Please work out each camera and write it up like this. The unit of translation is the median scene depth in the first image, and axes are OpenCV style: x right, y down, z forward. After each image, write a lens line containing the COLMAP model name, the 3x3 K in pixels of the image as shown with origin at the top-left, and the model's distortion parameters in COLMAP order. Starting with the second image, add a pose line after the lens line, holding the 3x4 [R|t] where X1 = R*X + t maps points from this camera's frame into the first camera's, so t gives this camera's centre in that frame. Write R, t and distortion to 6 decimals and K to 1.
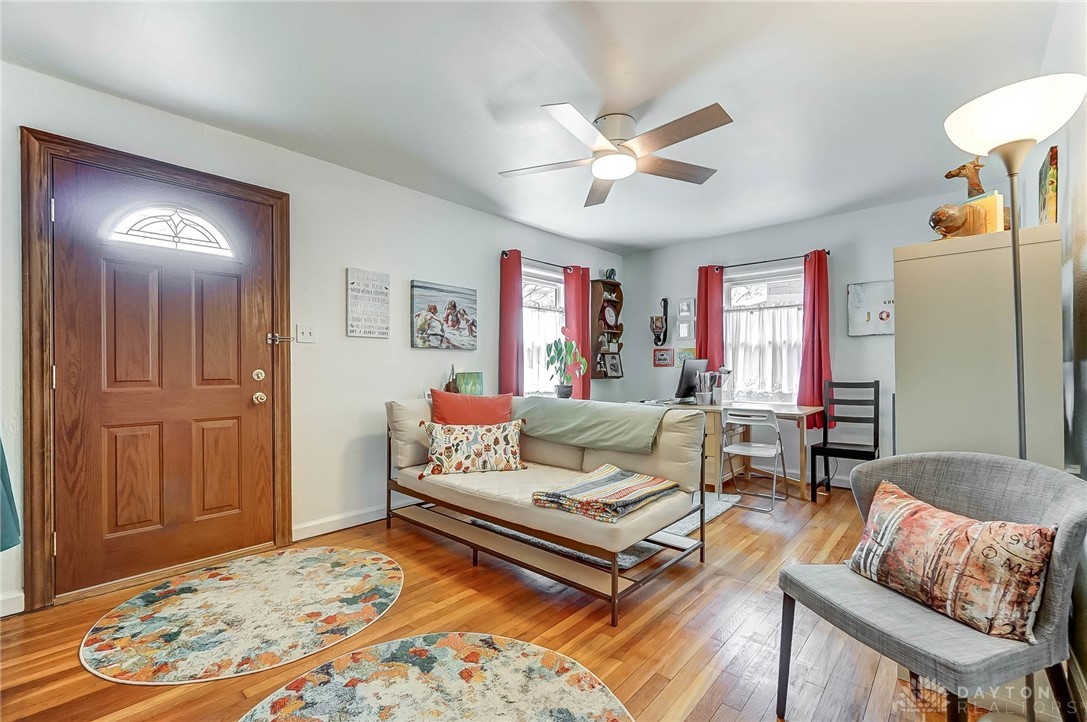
lens RADIAL K [[469.7, 0, 538.4], [0, 469.7, 363.5], [0, 0, 1]] dist [0.018641, -0.000586]
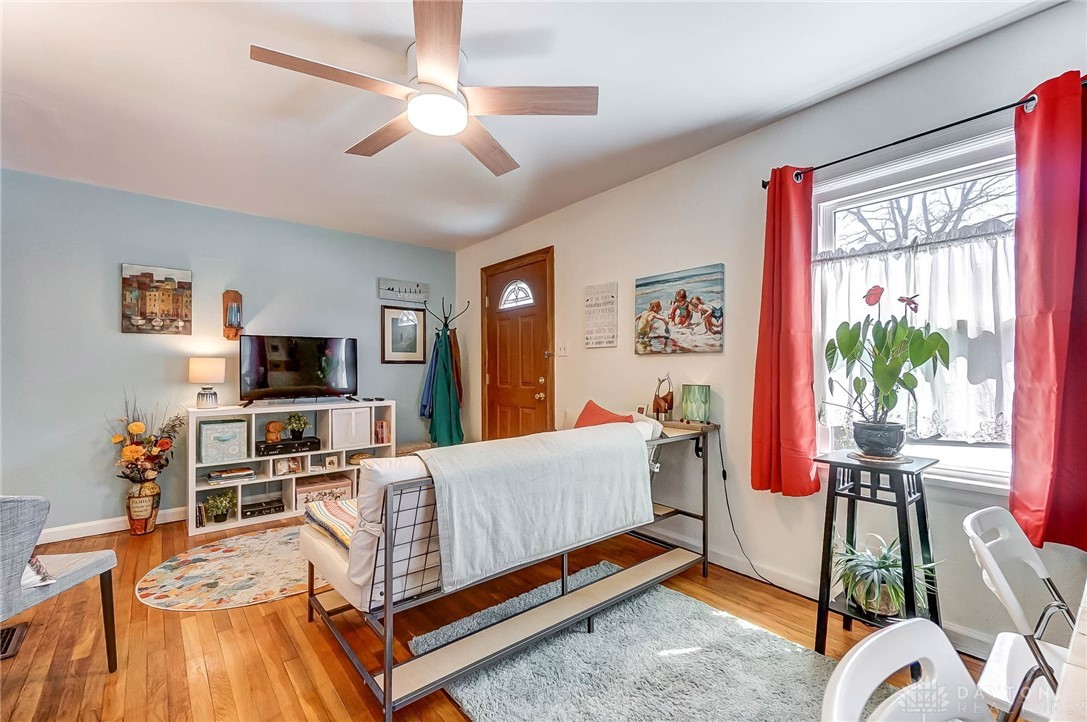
lens RADIAL K [[469.7, 0, 543.4], [0, 469.7, 367.8], [0, 0, 1]] dist [0.018641, -0.000586]
pose [[-0.138021, 0.003546, -0.990423, 0.625195], [0.016755, 0.999859, 0.001244, -0.011582], [0.990288, -0.016423, -0.138061, 0.907127]]
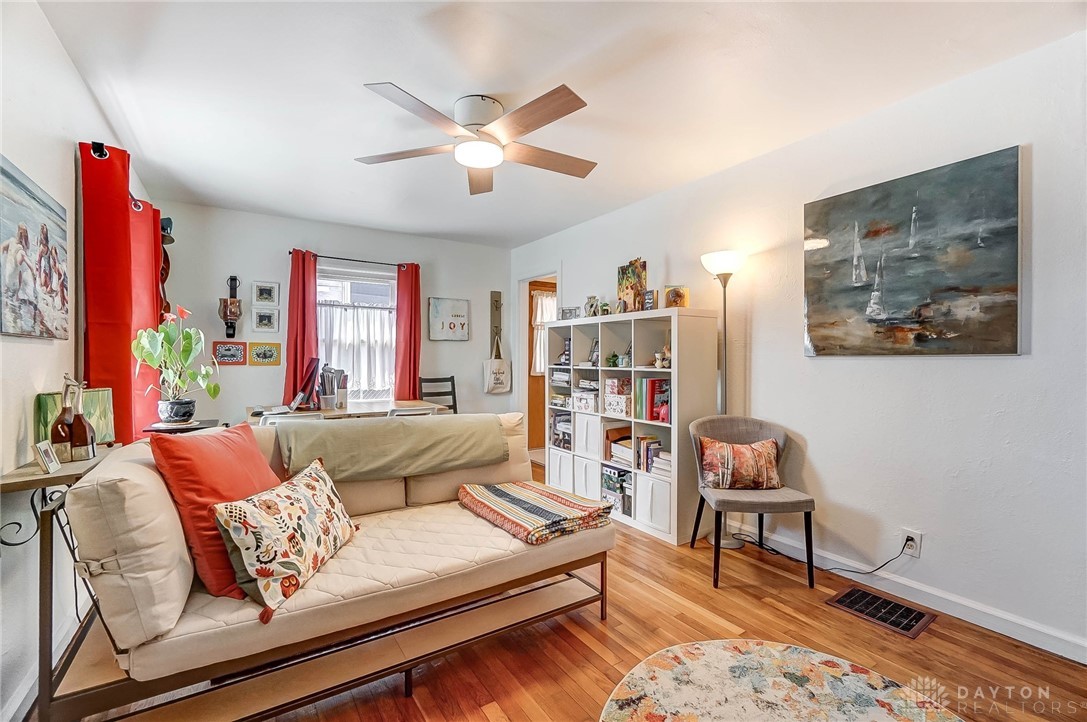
lens RADIAL K [[469.7, 0, 537.7], [0, 469.7, 356.4], [0, 0, 1]] dist [0.018641, -0.000586]
pose [[0.262193, 0.004875, 0.965003, -0.496338], [-0.016087, 0.999870, -0.000680, -0.021870], [-0.964881, -0.015346, 0.262238, 0.468970]]
